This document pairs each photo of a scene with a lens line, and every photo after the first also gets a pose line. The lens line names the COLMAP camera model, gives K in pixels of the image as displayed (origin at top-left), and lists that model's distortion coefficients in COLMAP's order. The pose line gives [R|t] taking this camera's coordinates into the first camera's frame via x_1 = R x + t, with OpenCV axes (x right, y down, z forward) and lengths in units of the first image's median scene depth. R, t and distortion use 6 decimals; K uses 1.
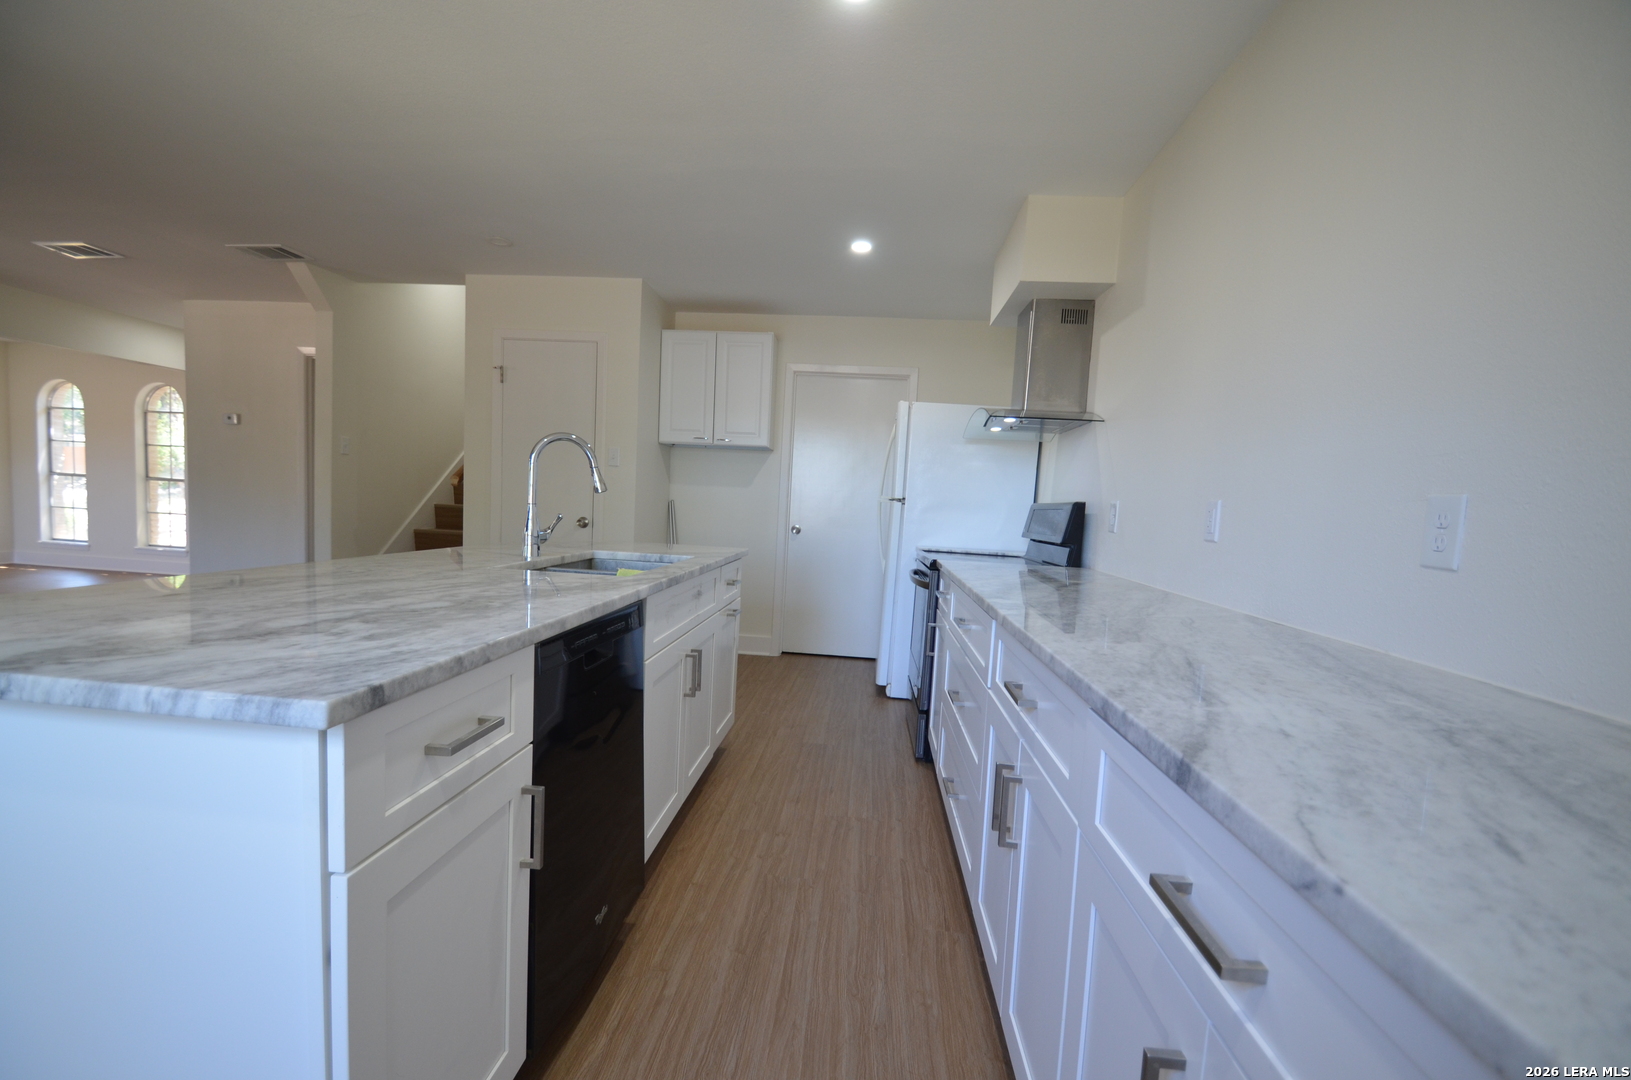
lens RADIAL K [[713.3, 0, 796.1], [0, 713.3, 561.3], [0, 0, 1]] dist [0.009393, -0.012340]
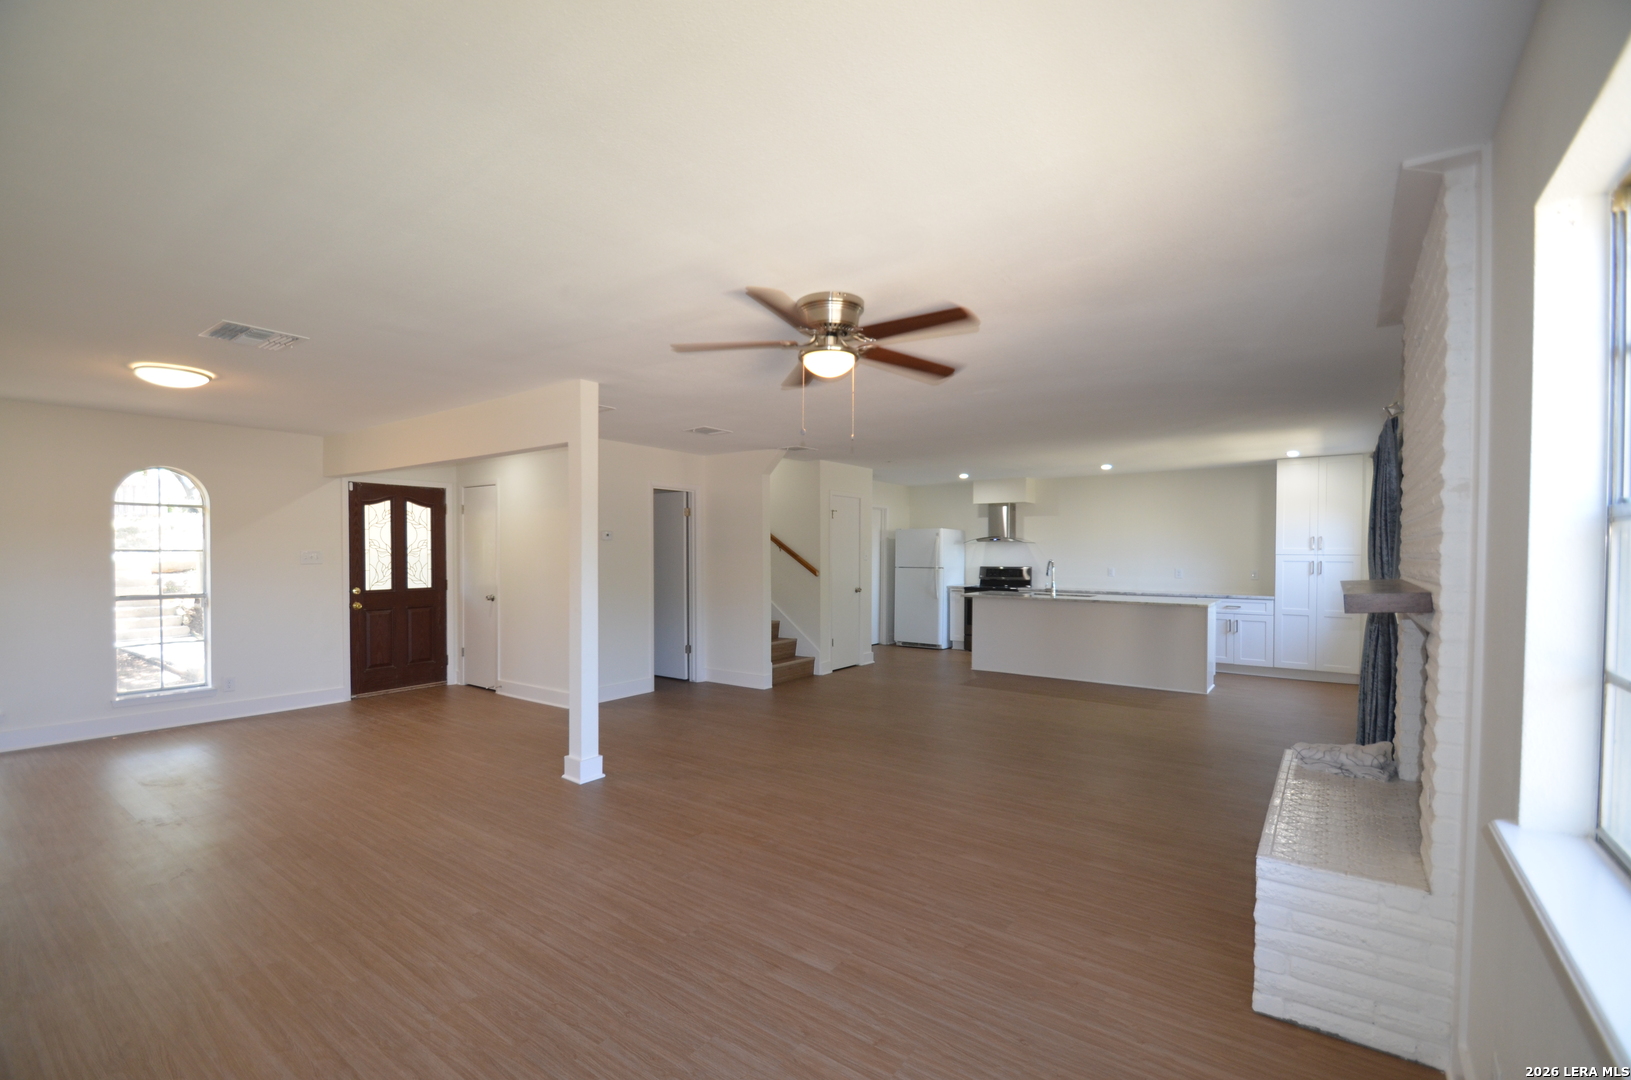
lens RADIAL K [[713.3, 0, 797.6], [0, 713.3, 555.6], [0, 0, 1]] dist [0.009393, -0.012340]
pose [[0.517203, -0.054340, 0.854136, -1.674581], [0.095464, 0.995418, 0.005522, -0.142900], [-0.850522, 0.078684, 0.520020, 0.101095]]
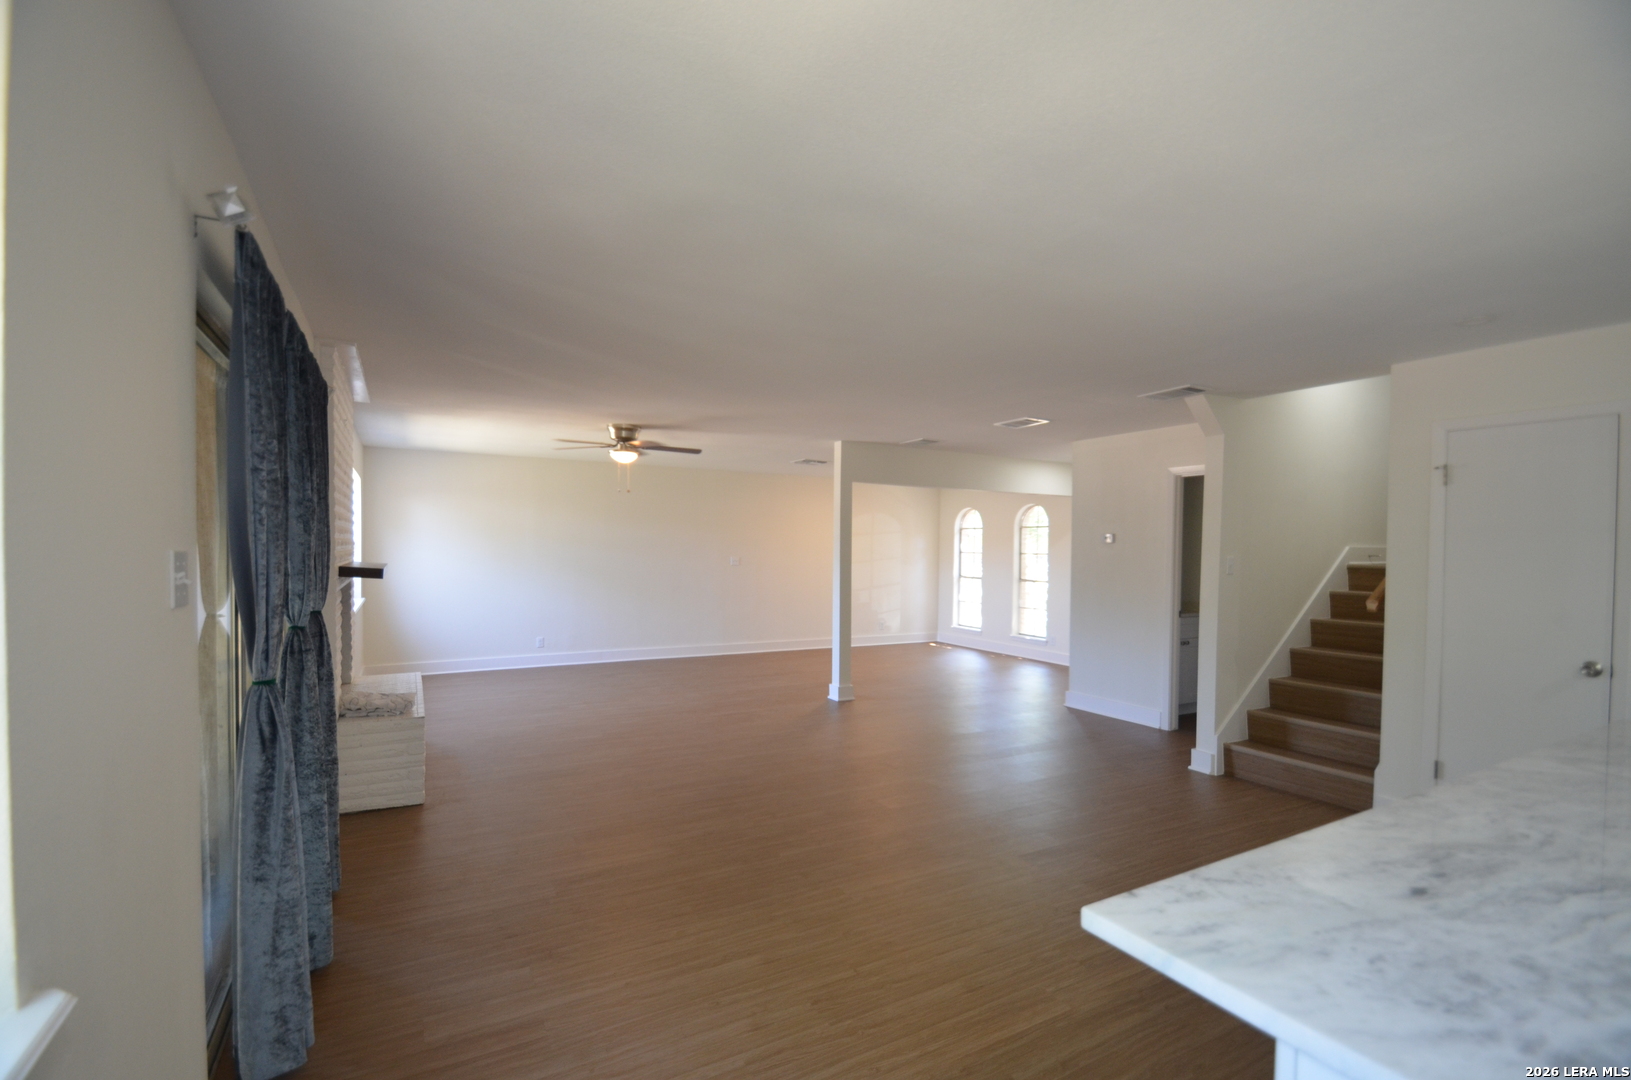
lens RADIAL K [[713.3, 0, 801.1], [0, 713.3, 554.5], [0, 0, 1]] dist [0.009393, -0.012340]
pose [[0.564405, -0.036577, -0.824687, -0.135158], [-0.053956, 0.995247, -0.081068, -0.056695], [0.823733, 0.090252, 0.559749, -0.030324]]
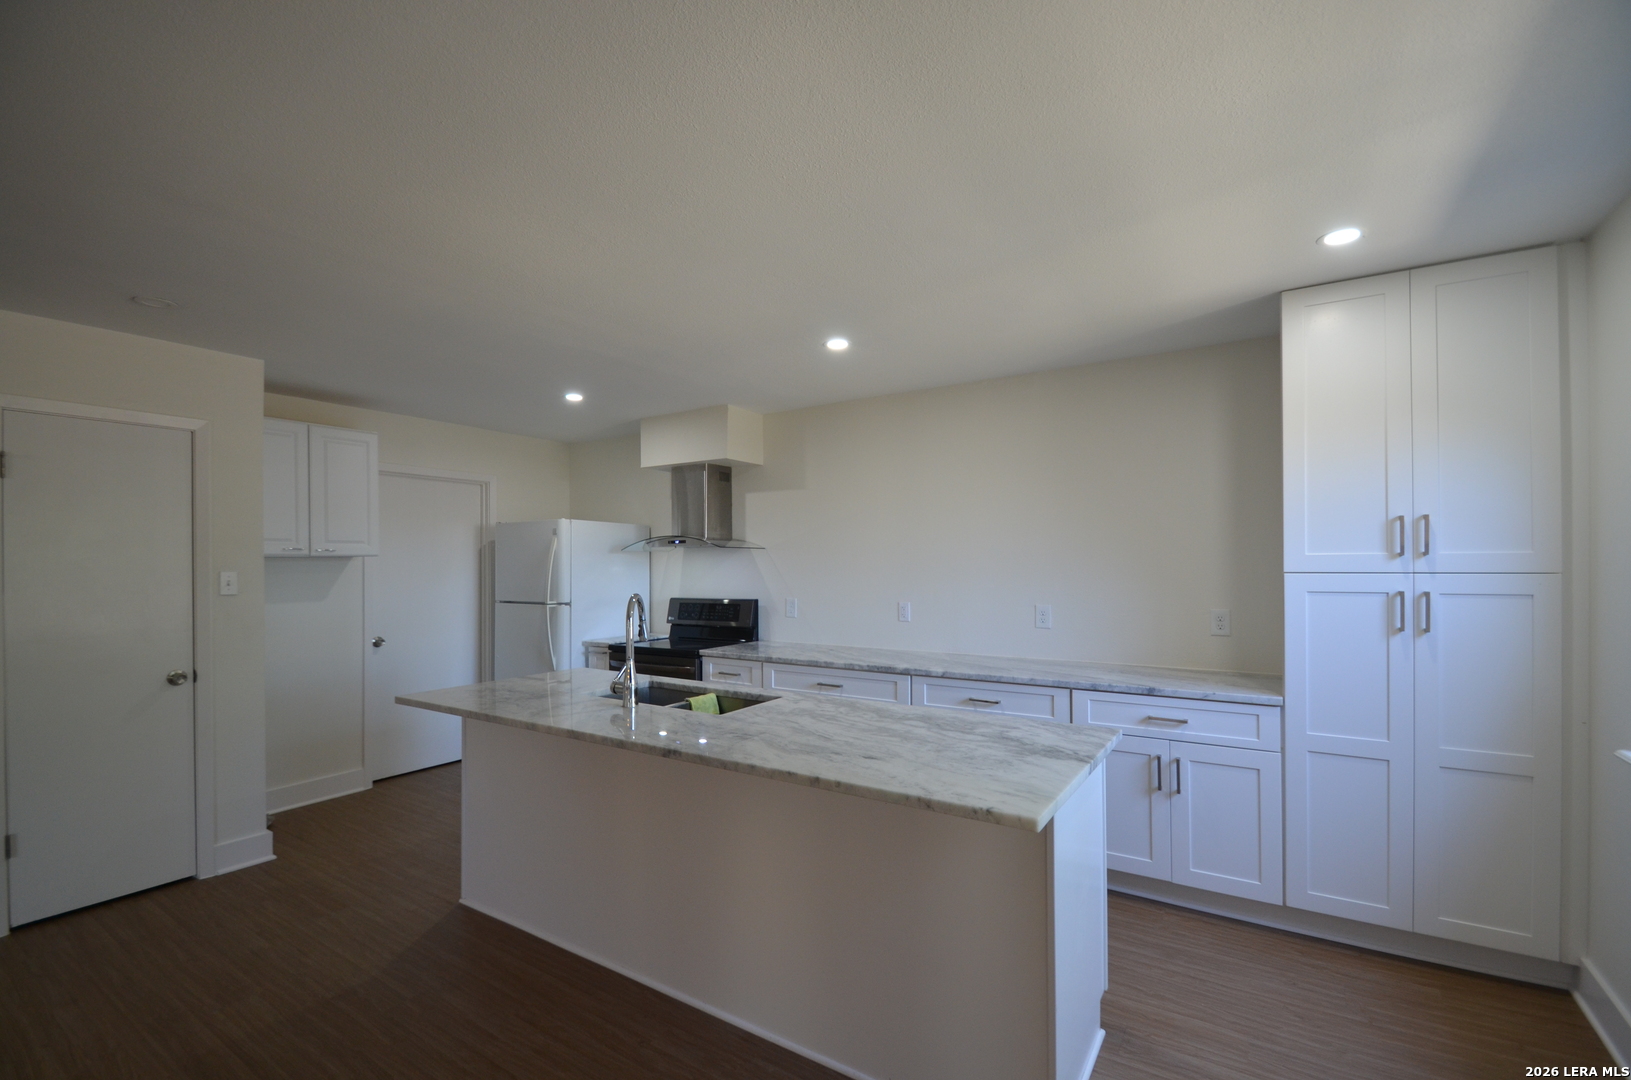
lens RADIAL K [[713.3, 0, 804.0], [0, 713.3, 558.8], [0, 0, 1]] dist [0.009393, -0.012340]
pose [[0.465818, -0.048664, 0.883541, -0.522570], [0.104819, 0.994491, -0.000487, -0.087832], [-0.878650, 0.092839, 0.468353, 0.088612]]
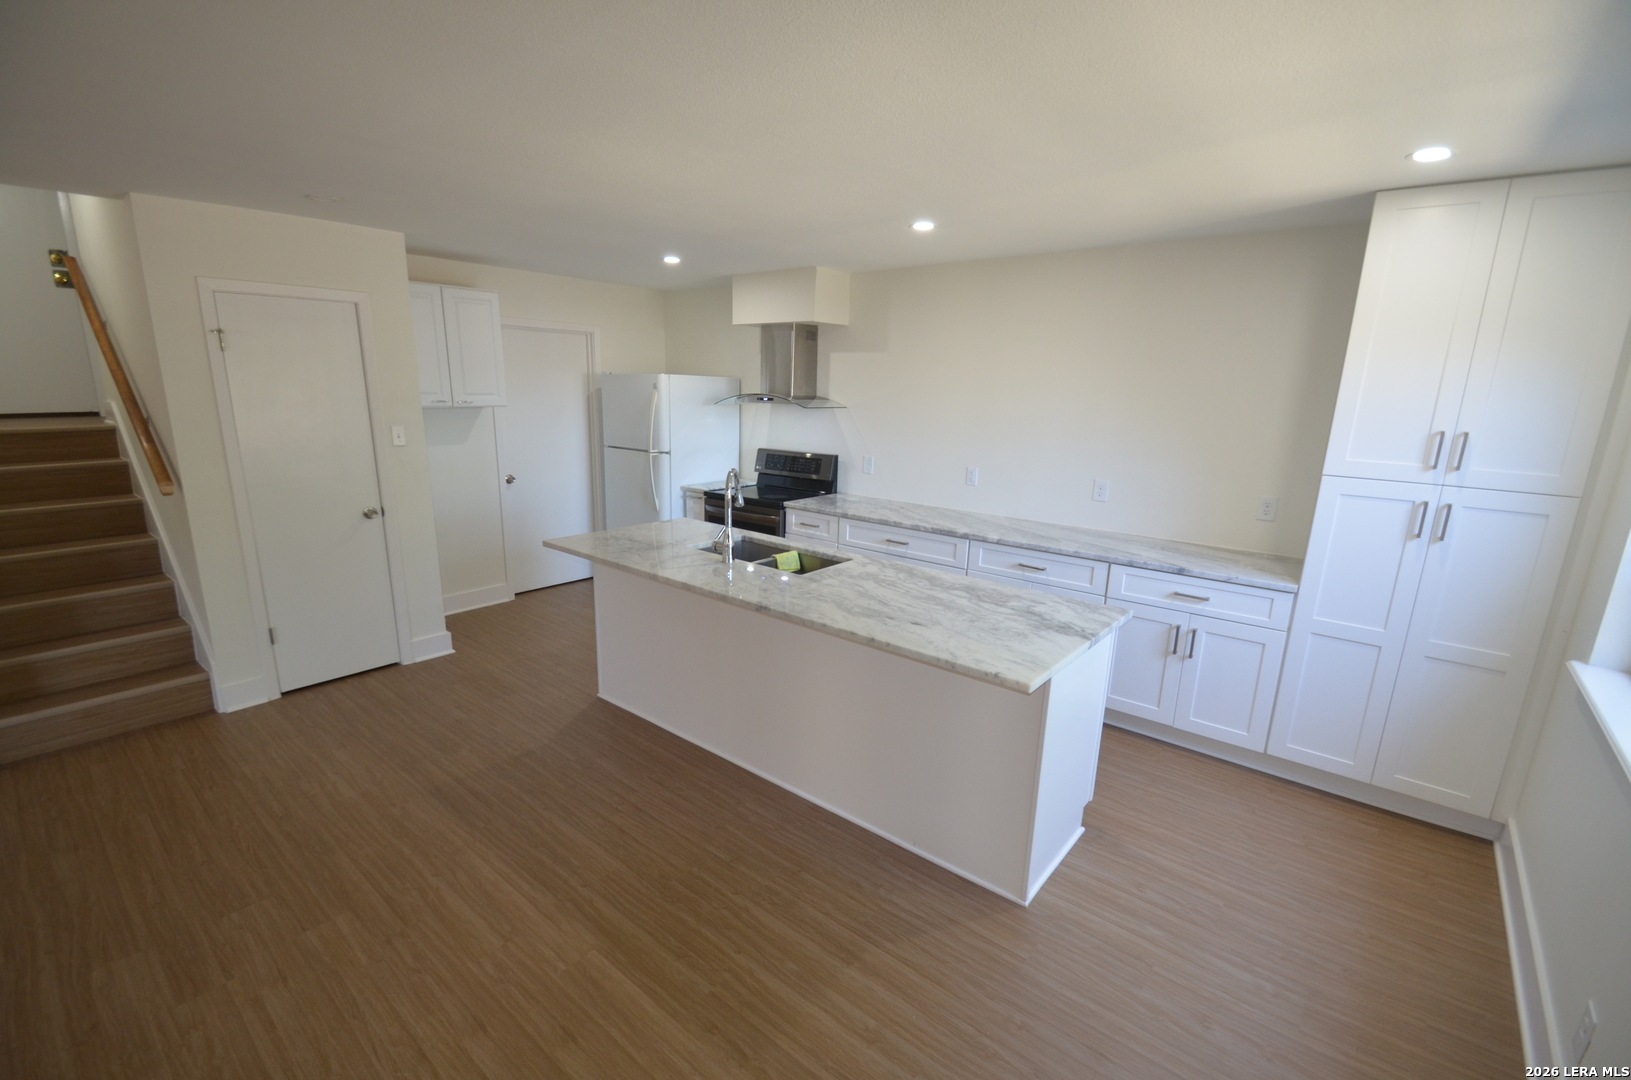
lens RADIAL K [[713.3, 0, 803.6], [0, 713.3, 559.0], [0, 0, 1]] dist [0.009393, -0.012340]
pose [[0.568103, -0.235544, 0.788529, -0.586967], [0.076099, 0.969095, 0.234656, -0.137358], [-0.819432, -0.073302, 0.568470, 0.039236]]
